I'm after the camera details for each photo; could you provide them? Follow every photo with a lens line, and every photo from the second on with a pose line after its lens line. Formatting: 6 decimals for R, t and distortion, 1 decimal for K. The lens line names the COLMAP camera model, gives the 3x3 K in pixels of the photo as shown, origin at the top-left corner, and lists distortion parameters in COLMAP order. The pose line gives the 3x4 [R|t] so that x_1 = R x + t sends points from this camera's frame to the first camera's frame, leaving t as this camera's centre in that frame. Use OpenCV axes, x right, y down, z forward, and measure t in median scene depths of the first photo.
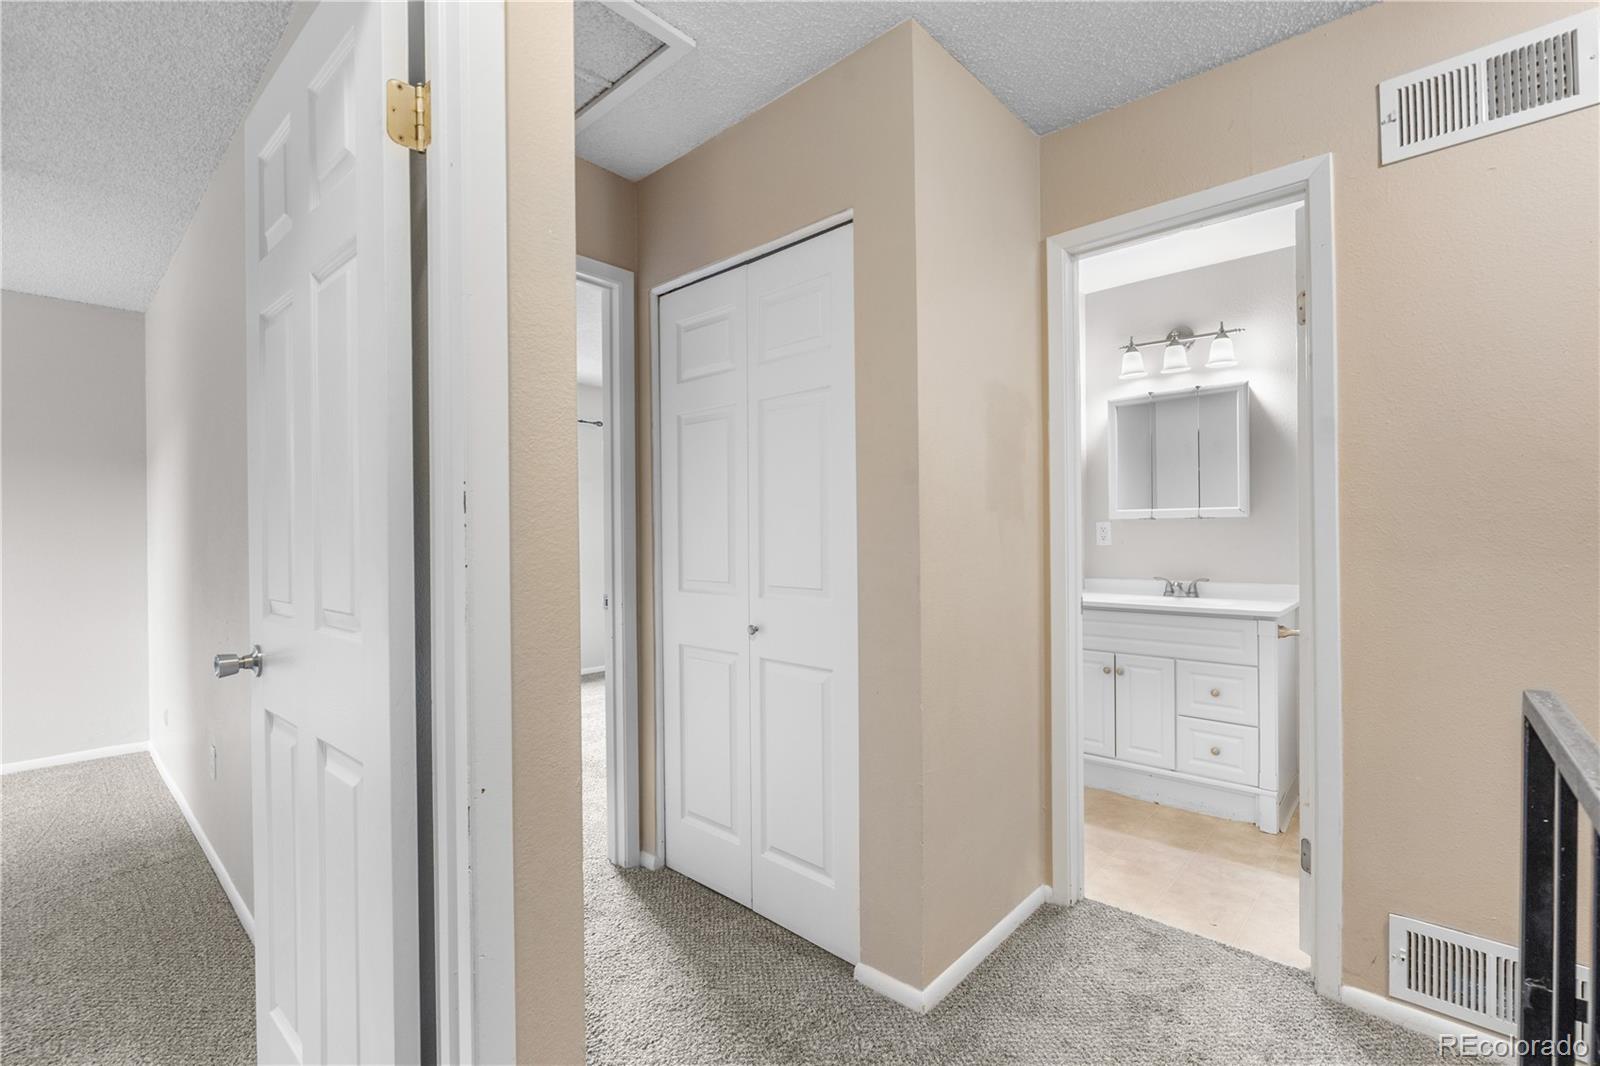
lens RADIAL K [[695.9, 0, 804.7], [0, 695.9, 533.4], [0, 0, 1]] dist [-0.002949, -0.000297]
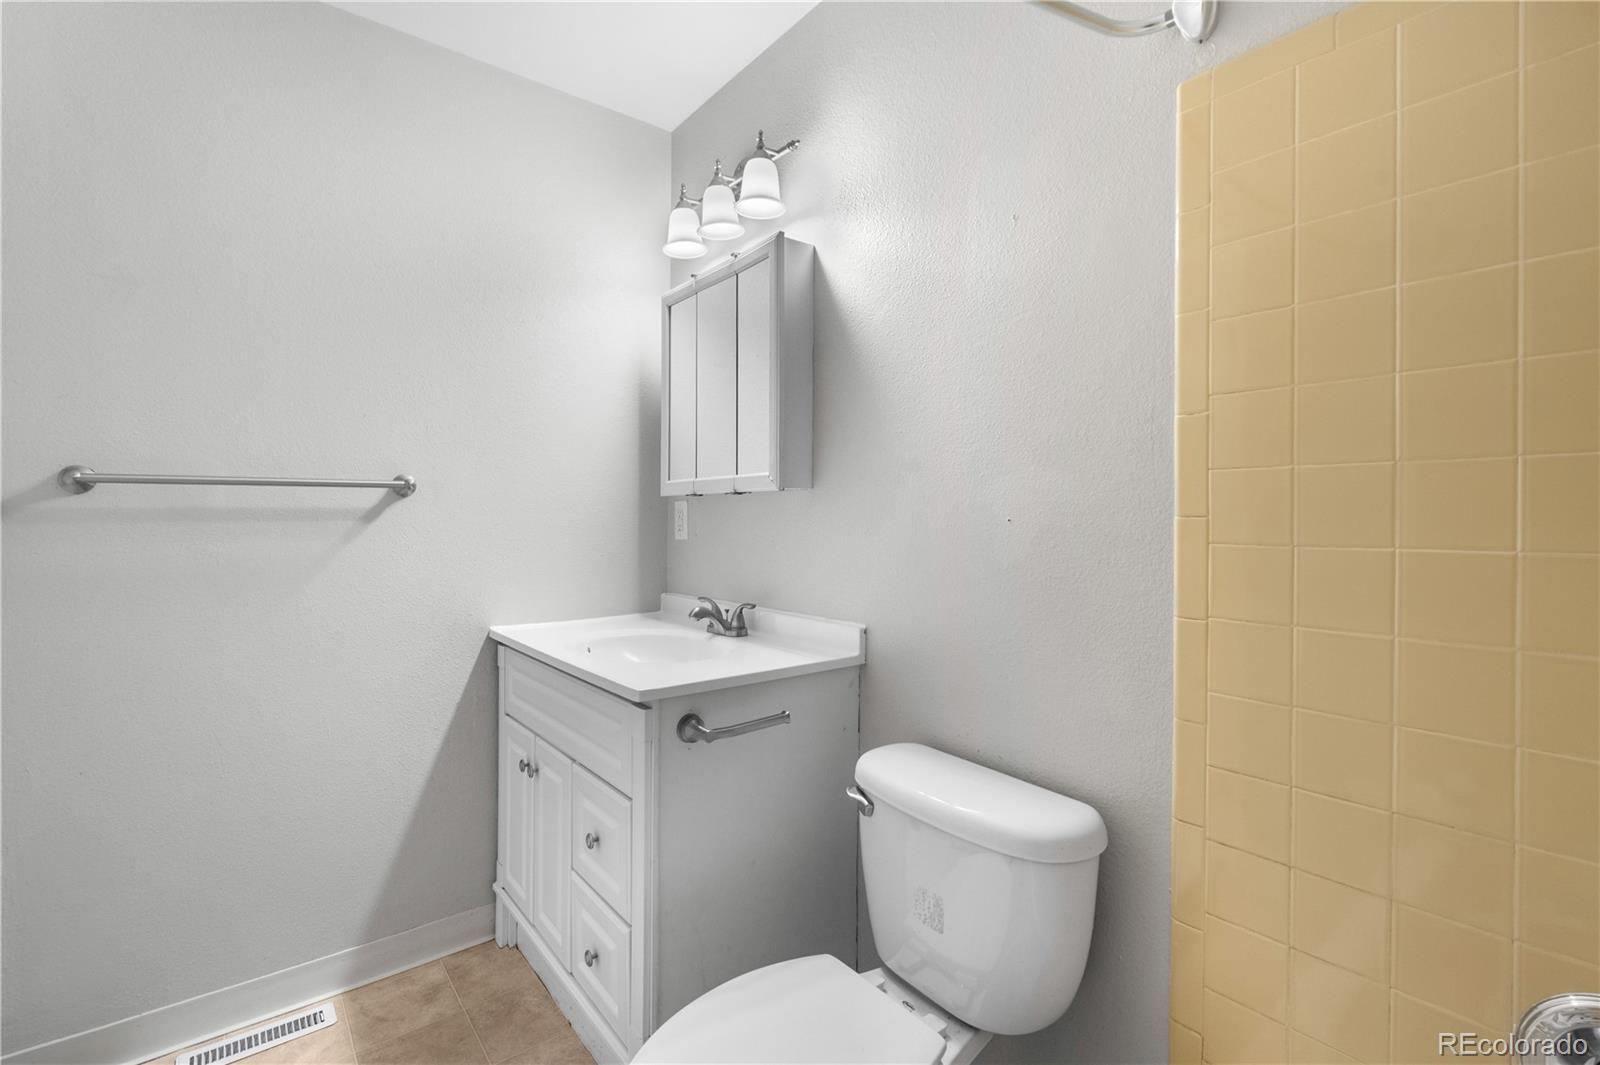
lens RADIAL K [[716.9, 0, 815.0], [0, 716.9, 528.8], [0, 0, 1]] dist [-0.002043, -0.000613]
pose [[0.987482, 0.009984, -0.157419, 0.708965], [-0.009018, 0.999936, 0.006852, 0.001463], [0.157477, -0.005347, 0.987508, 0.446702]]
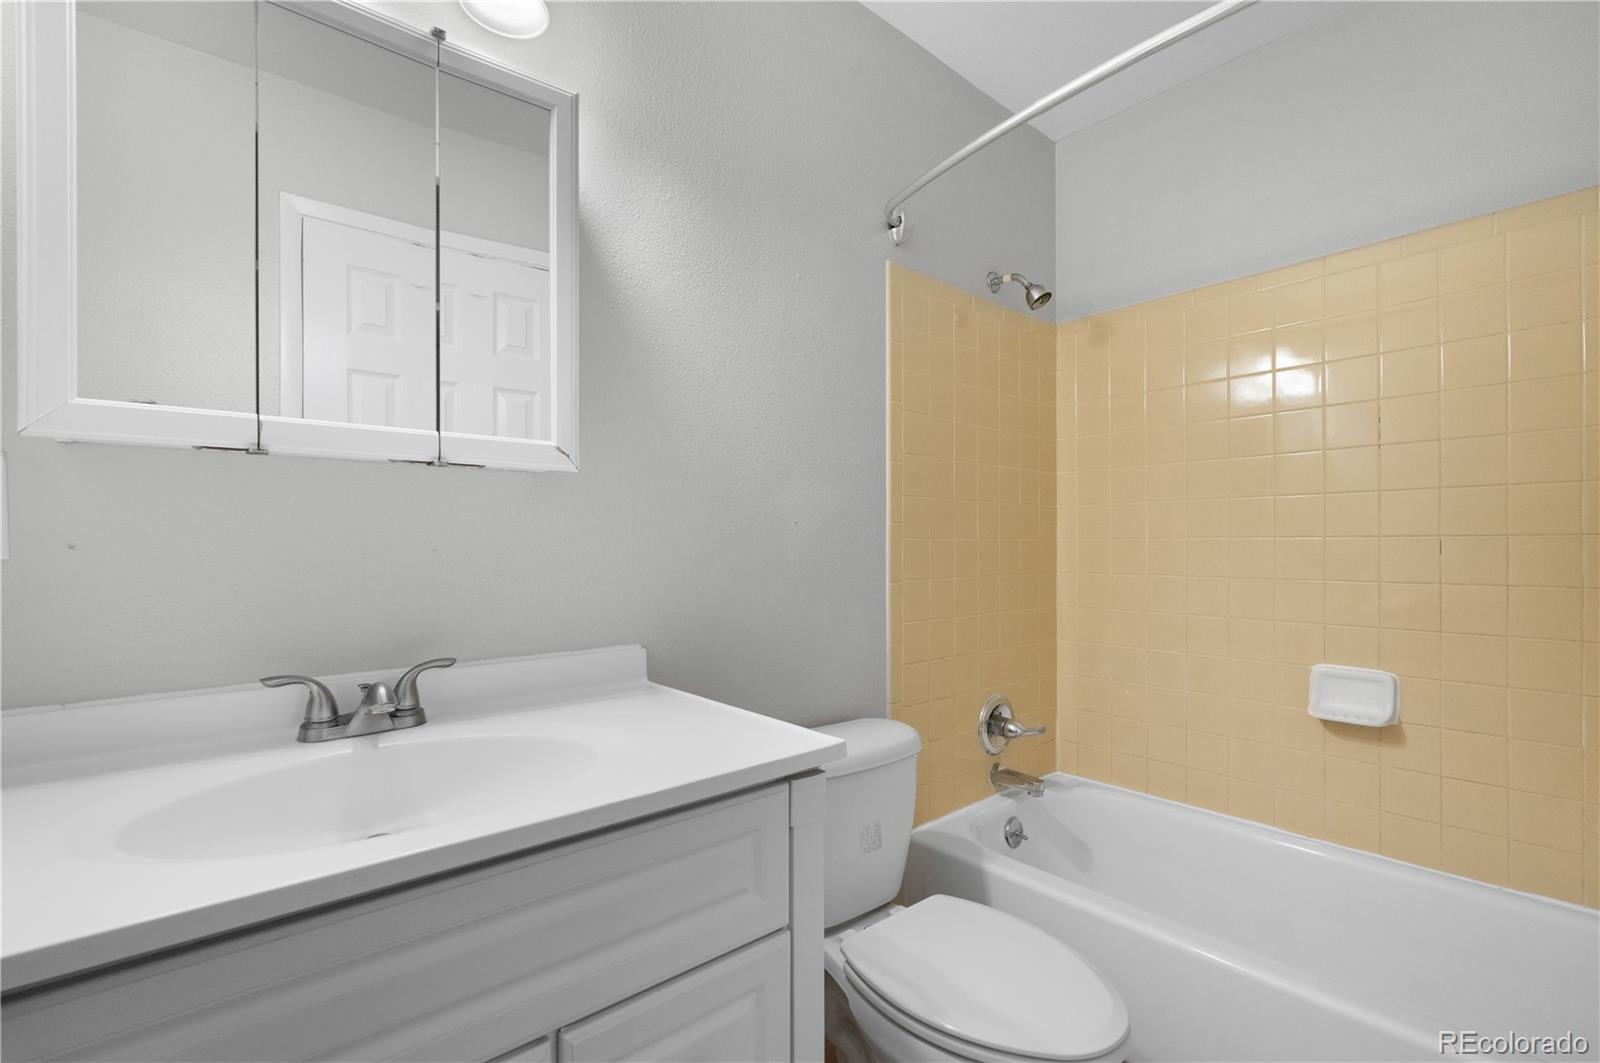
lens RADIAL K [[742.6, 0, 800.0], [0, 742.6, 531.5], [0, 0, 1]] dist [0.000175, -0.000036]
pose [[0.109095, 0.010303, 0.993978, 0.257539], [-0.007270, 0.999928, -0.009566, 0.009487], [-0.994005, -0.006182, 0.109163, 0.797352]]
